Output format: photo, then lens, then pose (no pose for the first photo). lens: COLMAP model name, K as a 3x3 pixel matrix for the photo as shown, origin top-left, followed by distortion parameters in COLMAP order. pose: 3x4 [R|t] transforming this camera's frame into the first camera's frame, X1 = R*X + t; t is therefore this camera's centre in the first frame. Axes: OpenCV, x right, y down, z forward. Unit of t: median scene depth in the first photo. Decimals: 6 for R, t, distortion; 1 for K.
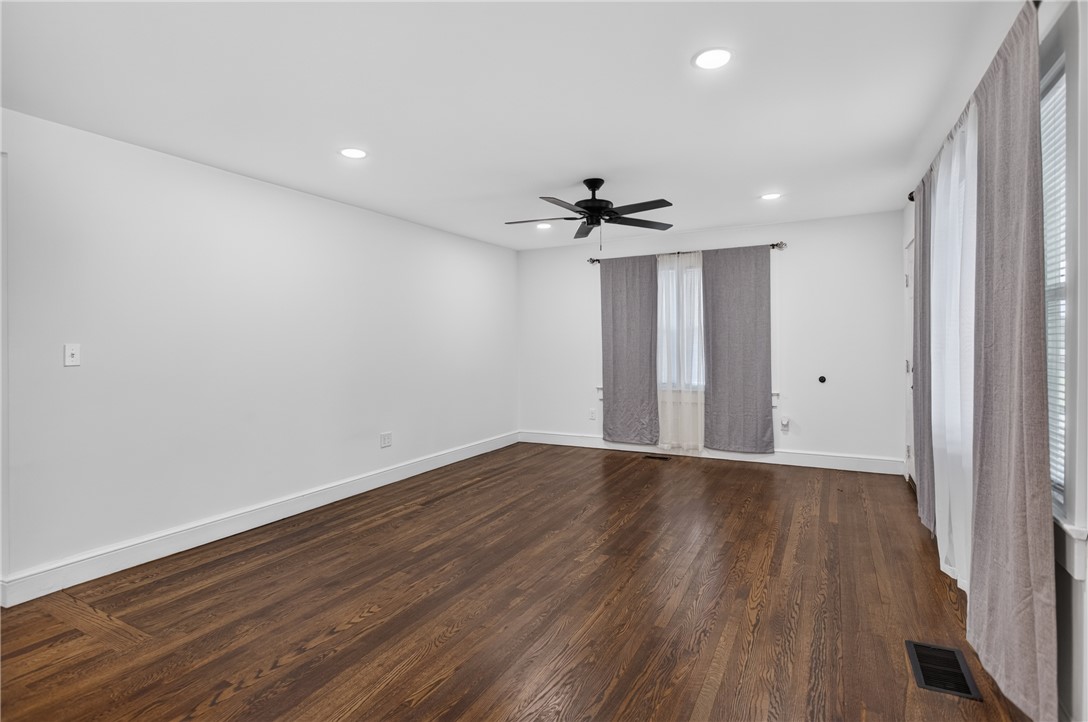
lens RADIAL K [[547.2, 0, 531.4], [0, 547.2, 345.4], [0, 0, 1]] dist [-0.012785, 0.005316]
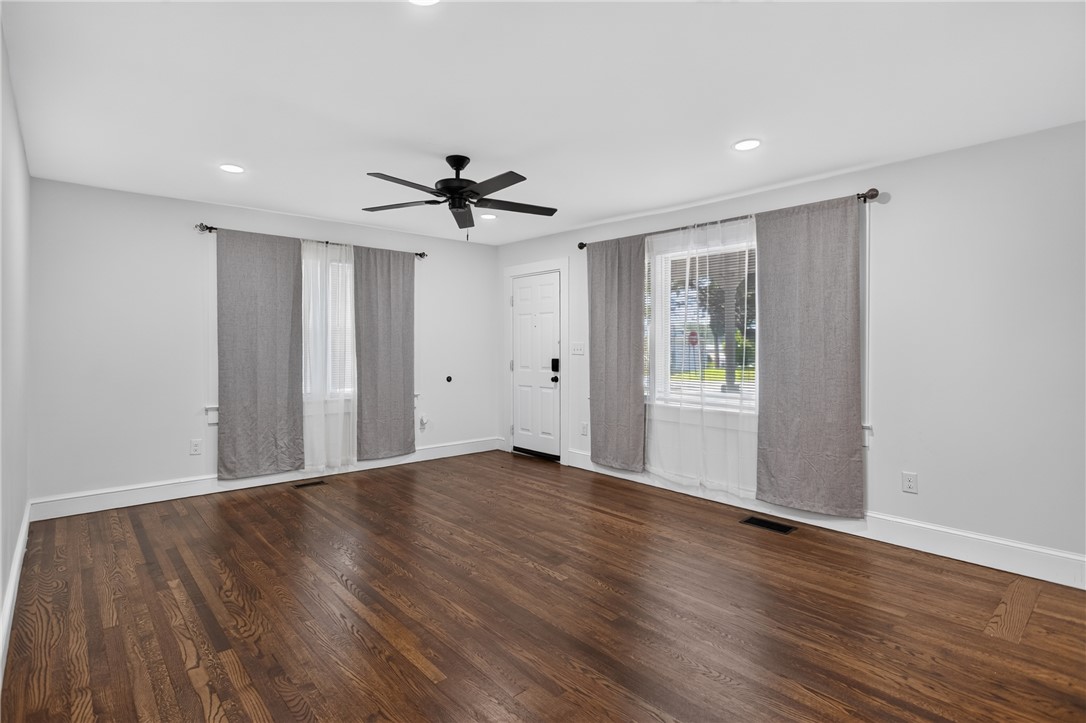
lens RADIAL K [[546.2, 0, 541.8], [0, 546.2, 344.1], [0, 0, 1]] dist [-0.012785, 0.005316]
pose [[0.336940, 0.011005, 0.941462, -0.473417], [0.000425, 0.999930, -0.011841, 0.003057], [-0.941526, 0.004390, 0.336912, 0.424641]]
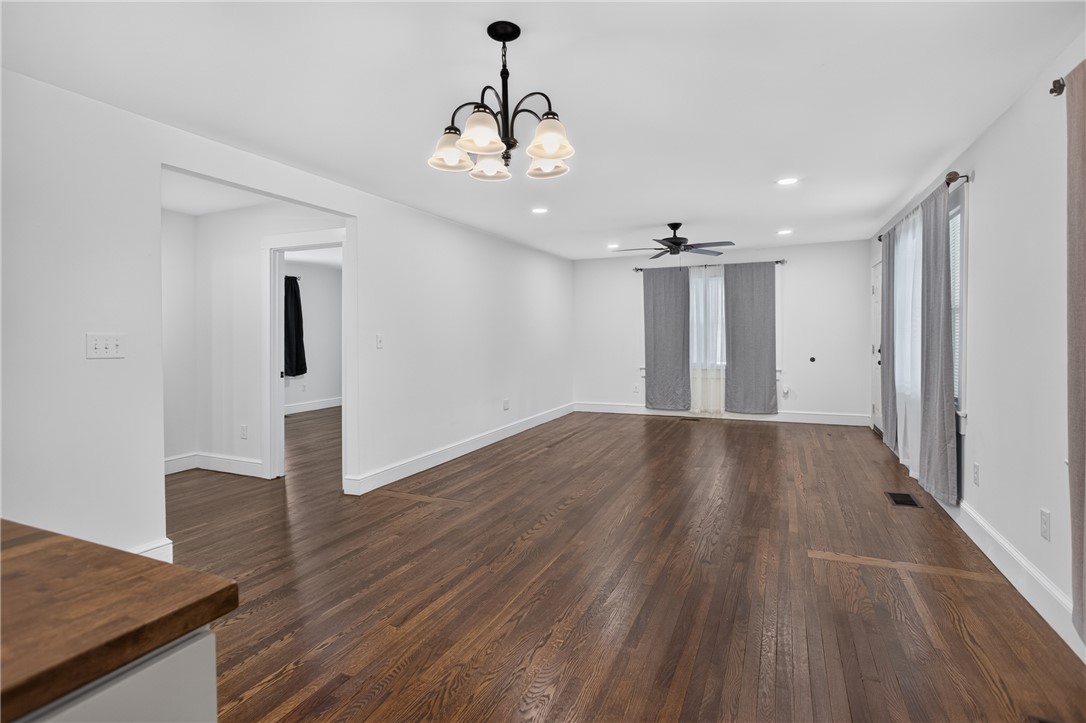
lens RADIAL K [[546.2, 0, 526.3], [0, 546.2, 341.3], [0, 0, 1]] dist [-0.012785, 0.005316]
pose [[0.997980, -0.002392, 0.063487, -0.276452], [0.001740, 0.999945, 0.010325, 0.000406], [-0.063509, -0.010194, 0.997929, -0.328259]]
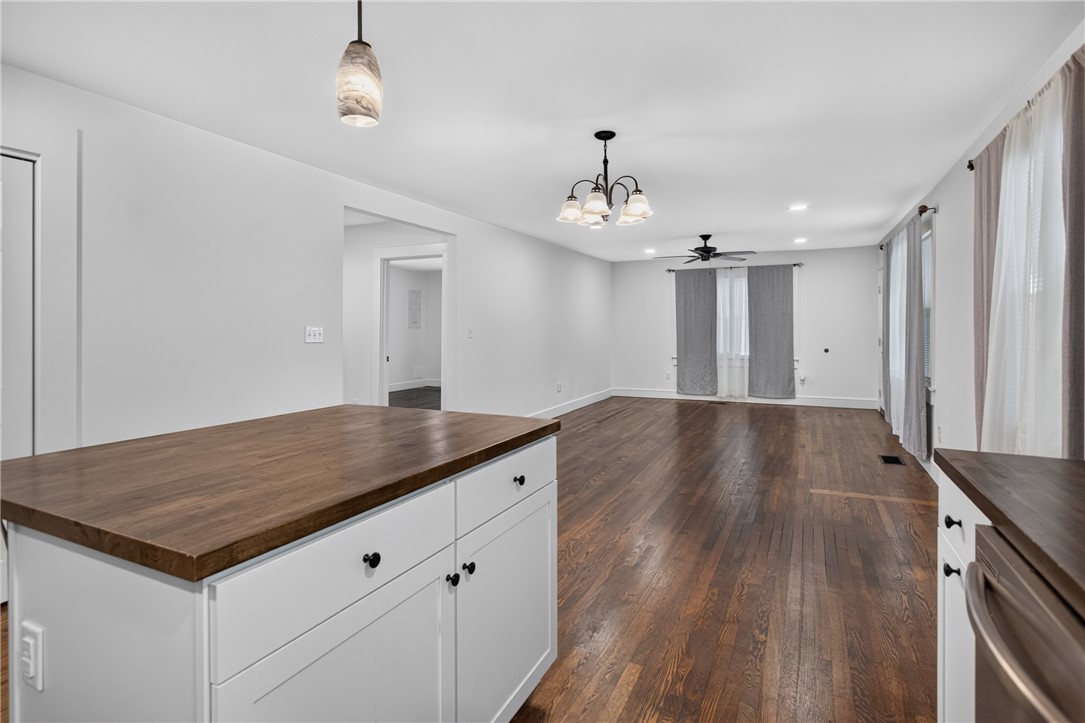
lens RADIAL K [[545.7, 0, 526.7], [0, 545.7, 328.2], [0, 0, 1]] dist [-0.012785, 0.005316]
pose [[0.999673, 0.002403, 0.025451, -0.367675], [-0.002379, 0.999997, -0.001007, 0.001260], [-0.025454, 0.000946, 0.999676, -0.541059]]
